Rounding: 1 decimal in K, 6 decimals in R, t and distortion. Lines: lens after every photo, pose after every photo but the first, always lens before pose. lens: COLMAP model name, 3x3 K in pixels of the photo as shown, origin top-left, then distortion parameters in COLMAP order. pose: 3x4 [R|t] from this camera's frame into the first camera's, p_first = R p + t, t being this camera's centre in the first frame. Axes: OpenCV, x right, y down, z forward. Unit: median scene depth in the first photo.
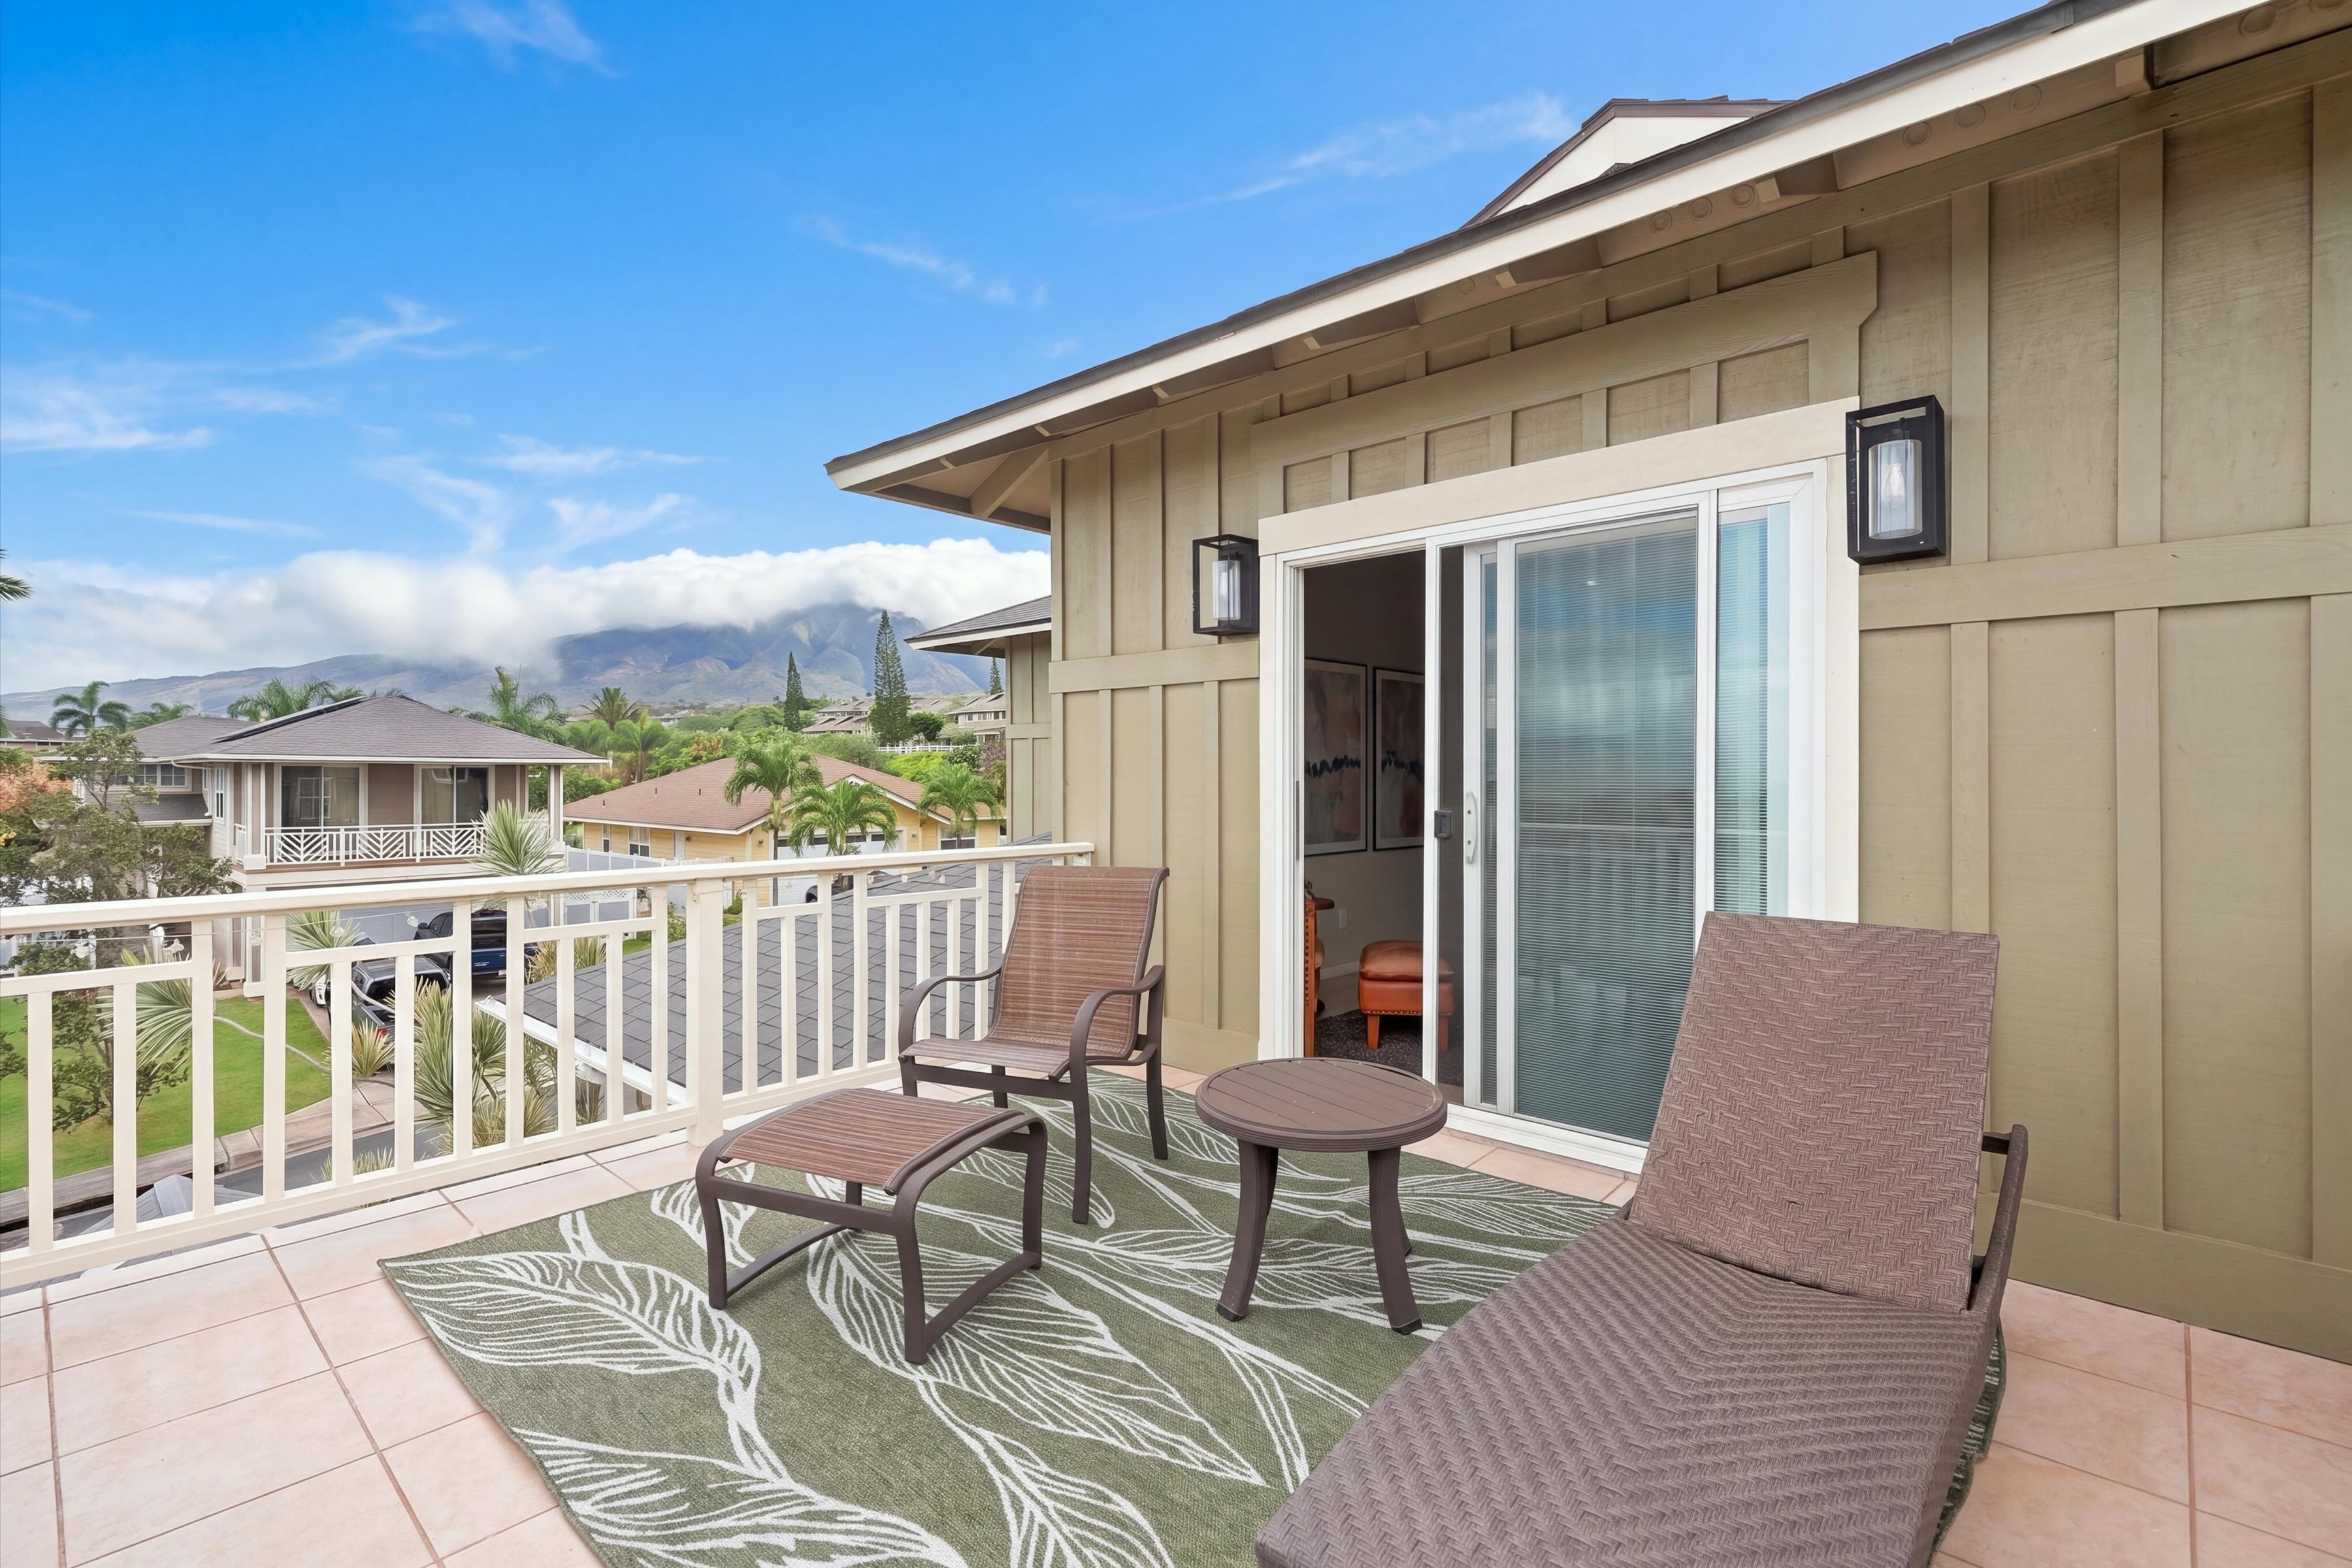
lens RADIAL K [[1085.9, 0, 1173.3], [0, 1085.9, 775.1], [0, 0, 1]] dist [0.000546, 0.000479]
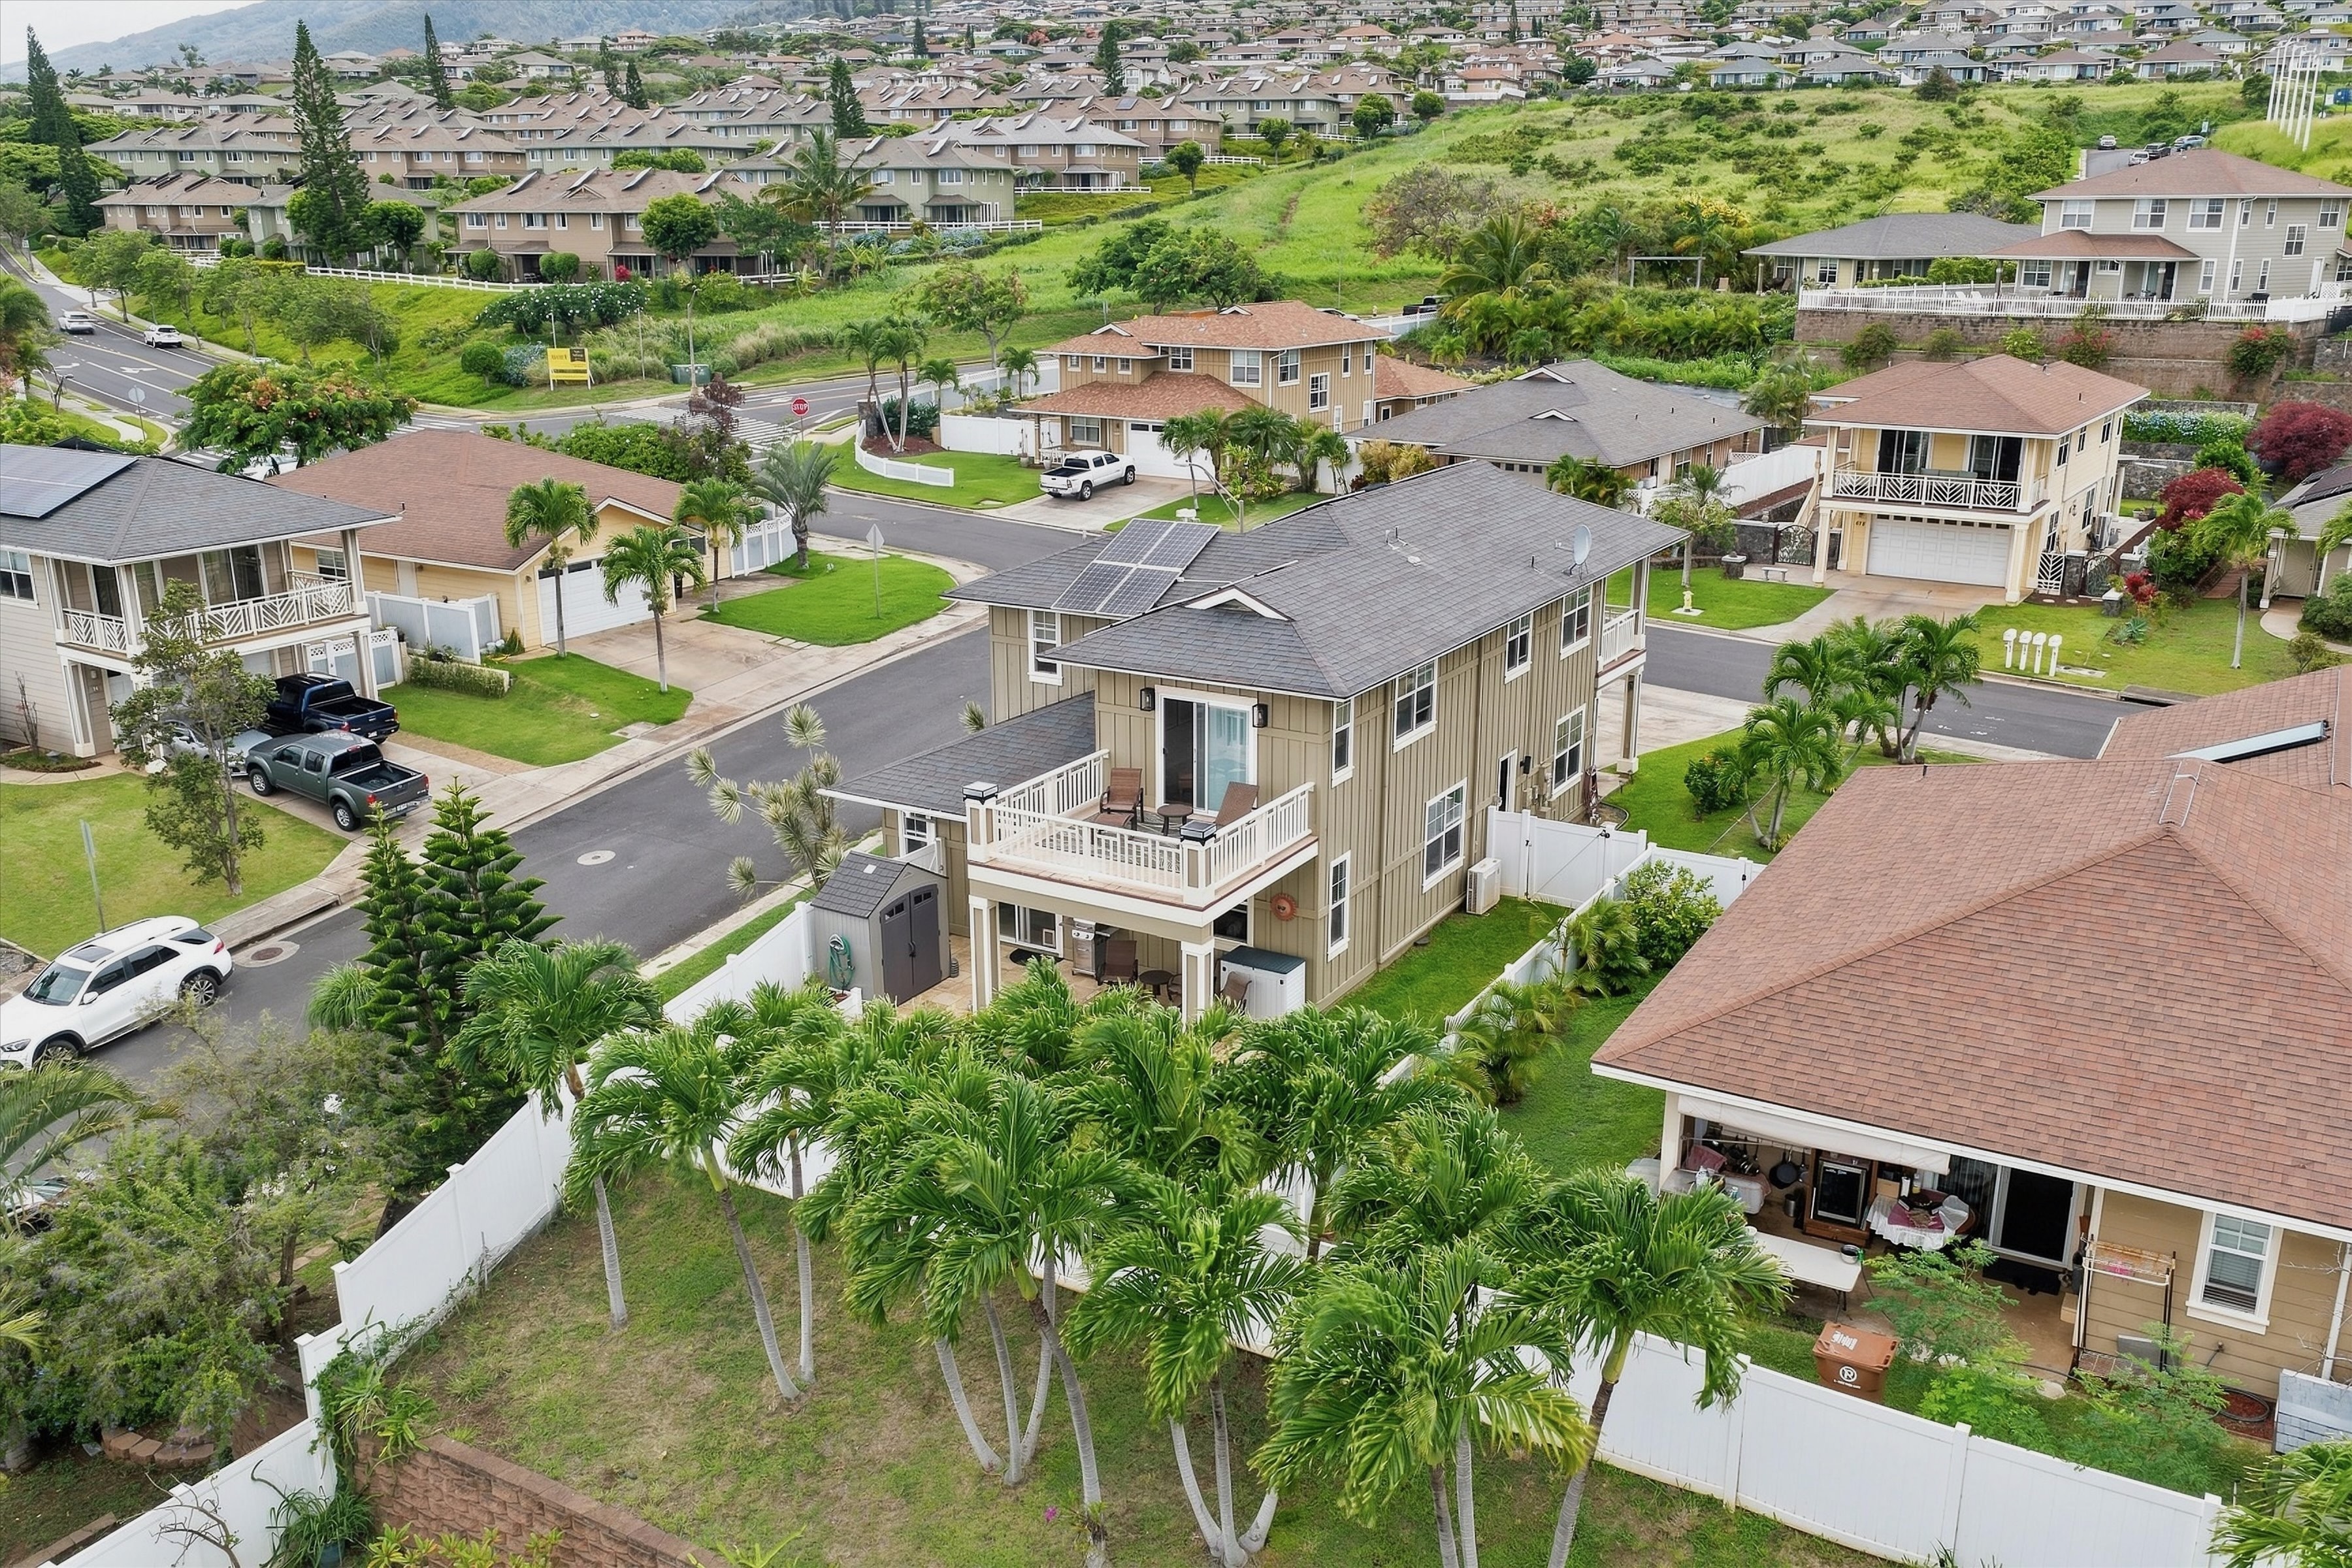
lens RADIAL K [[1911.5, 0, 1181.4], [0, 1911.5, 780.7], [0, 0, 1]] dist [0.003897, 0.011951]
pose [[0.977787, -0.057859, 0.201458, -1.480120], [-0.001512, 0.959174, 0.282812, -2.175578], [-0.209596, -0.276835, 0.937780, -6.775552]]
